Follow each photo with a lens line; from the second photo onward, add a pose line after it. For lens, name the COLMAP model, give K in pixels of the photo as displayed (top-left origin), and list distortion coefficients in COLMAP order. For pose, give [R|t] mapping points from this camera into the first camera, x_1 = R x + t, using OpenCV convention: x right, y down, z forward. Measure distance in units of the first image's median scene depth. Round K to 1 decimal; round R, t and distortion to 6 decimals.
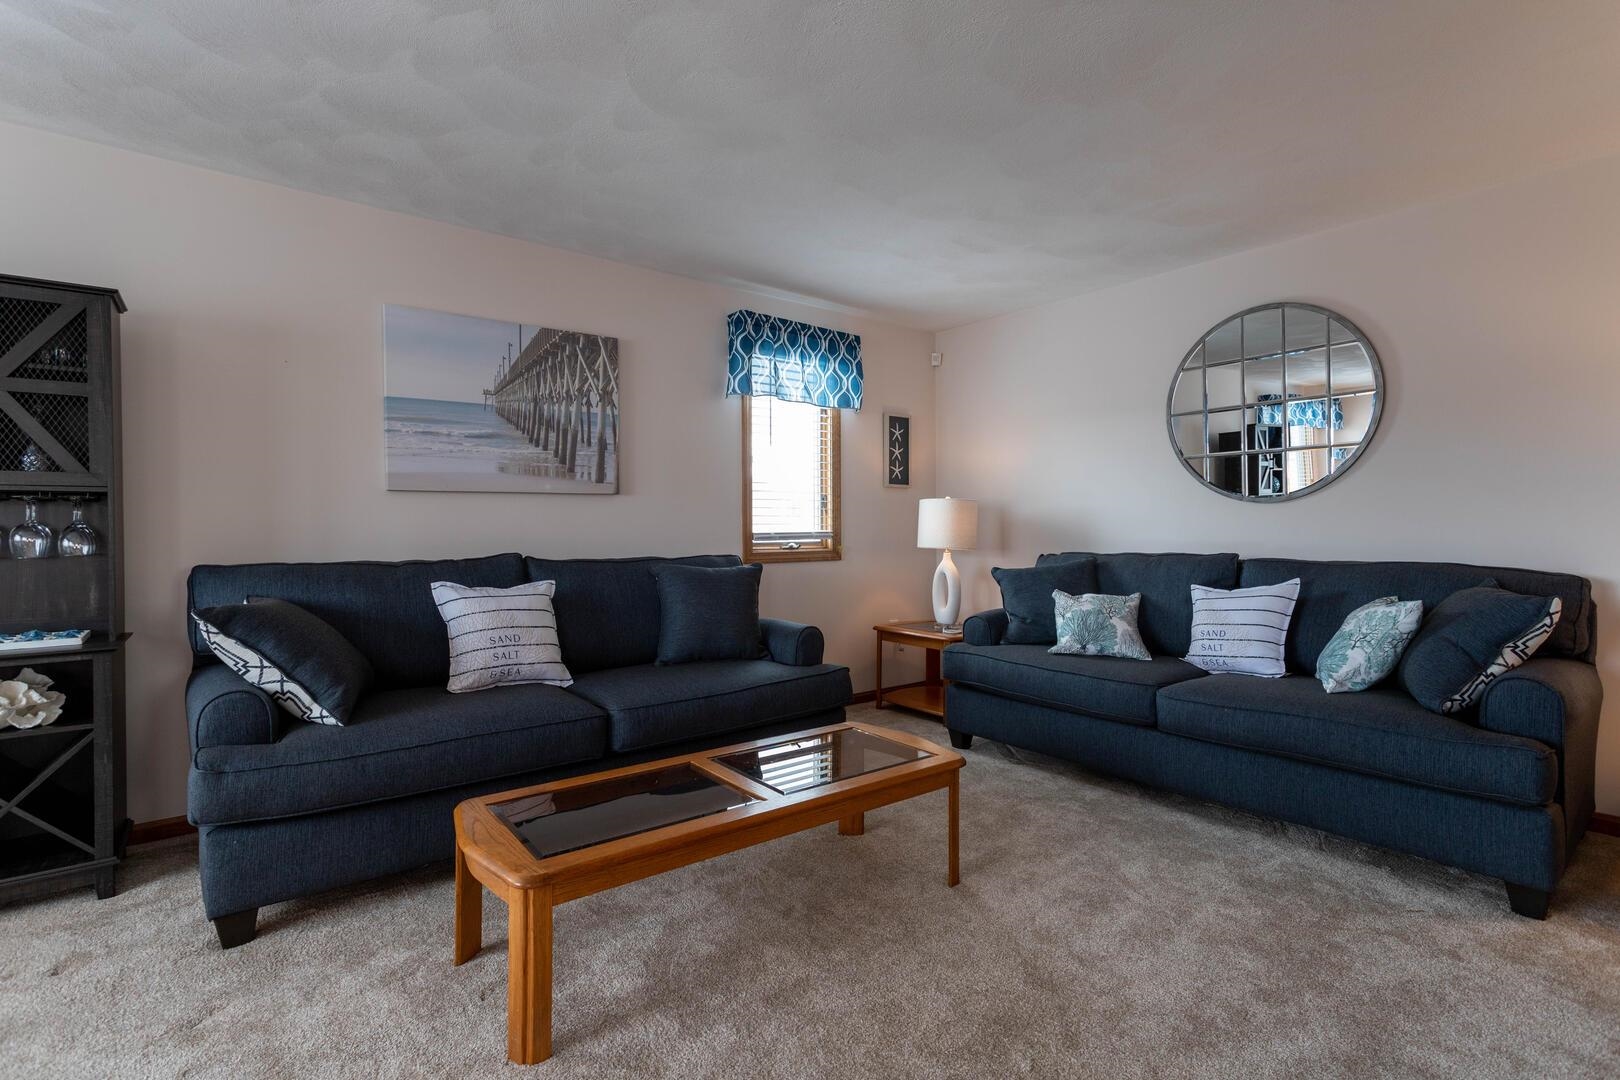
lens RADIAL K [[751.5, 0, 810.0], [0, 751.5, 540.0], [0, 0, 1]] dist [0.000866, 0.000298]
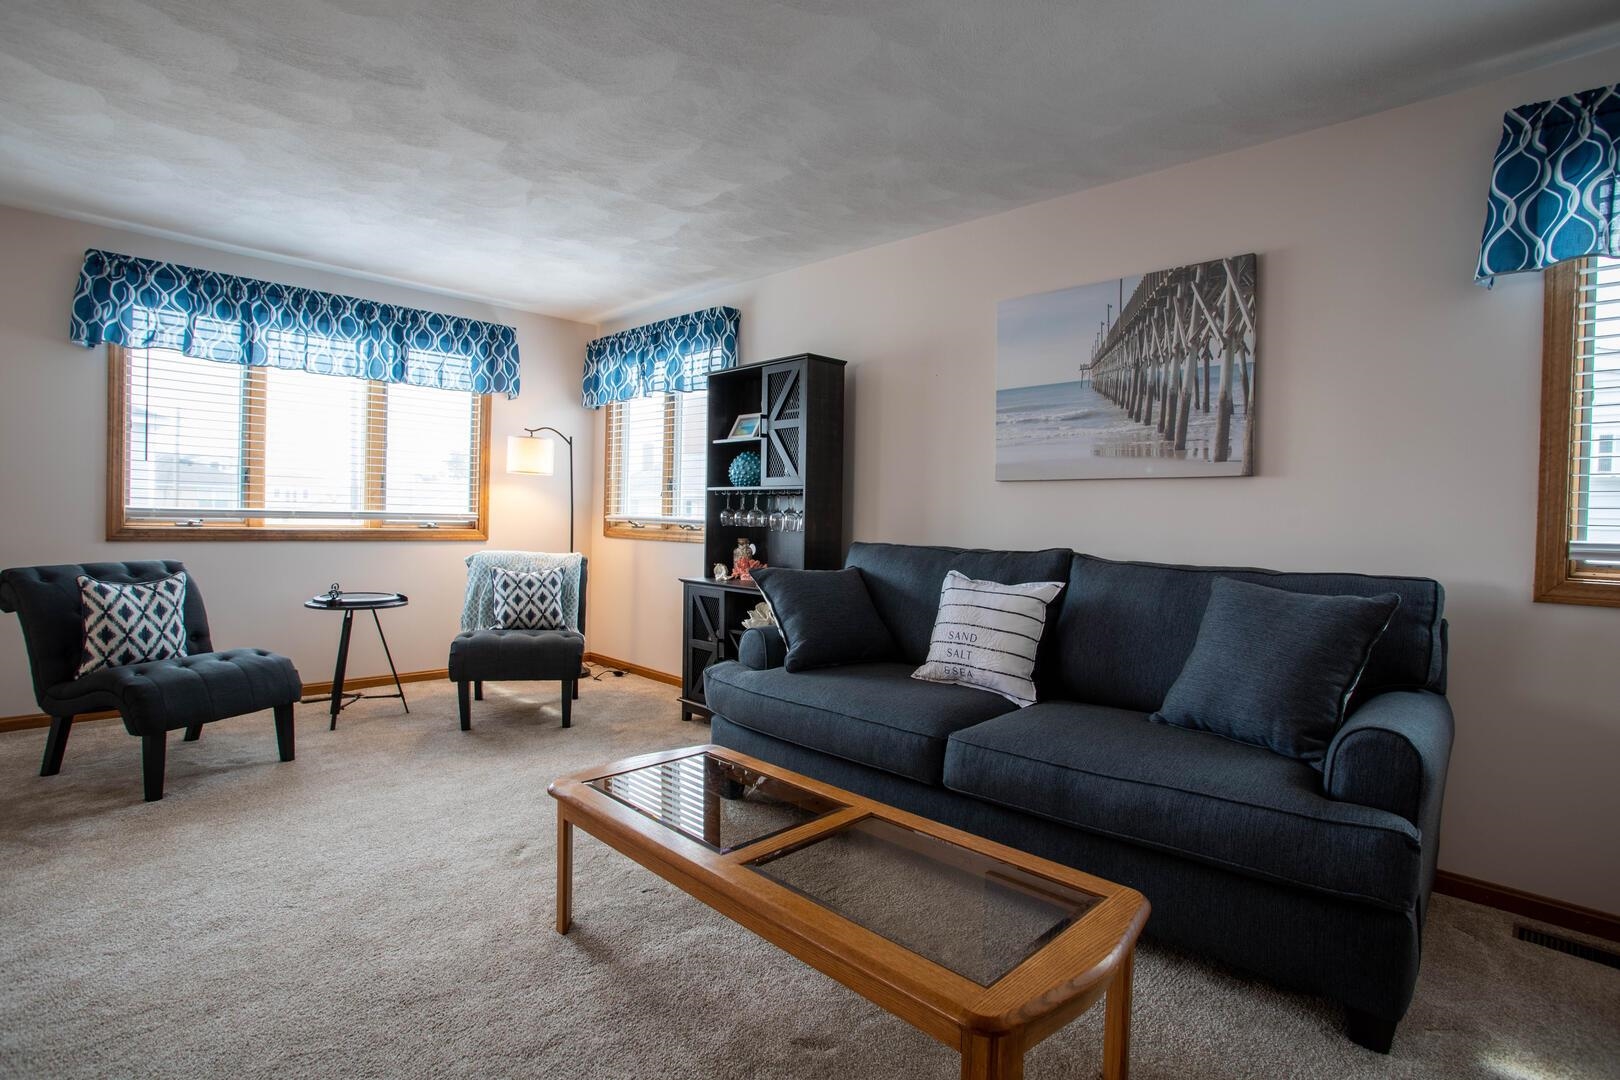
lens RADIAL K [[814.3, 0, 807.5], [0, 814.3, 508.4], [0, 0, 1]] dist [-0.001644, 0.000058]
pose [[0.157707, 0.003612, -0.987479, 0.451543], [-0.039540, 0.999214, -0.002660, -0.013771], [0.986694, 0.039465, 0.157726, 0.511839]]
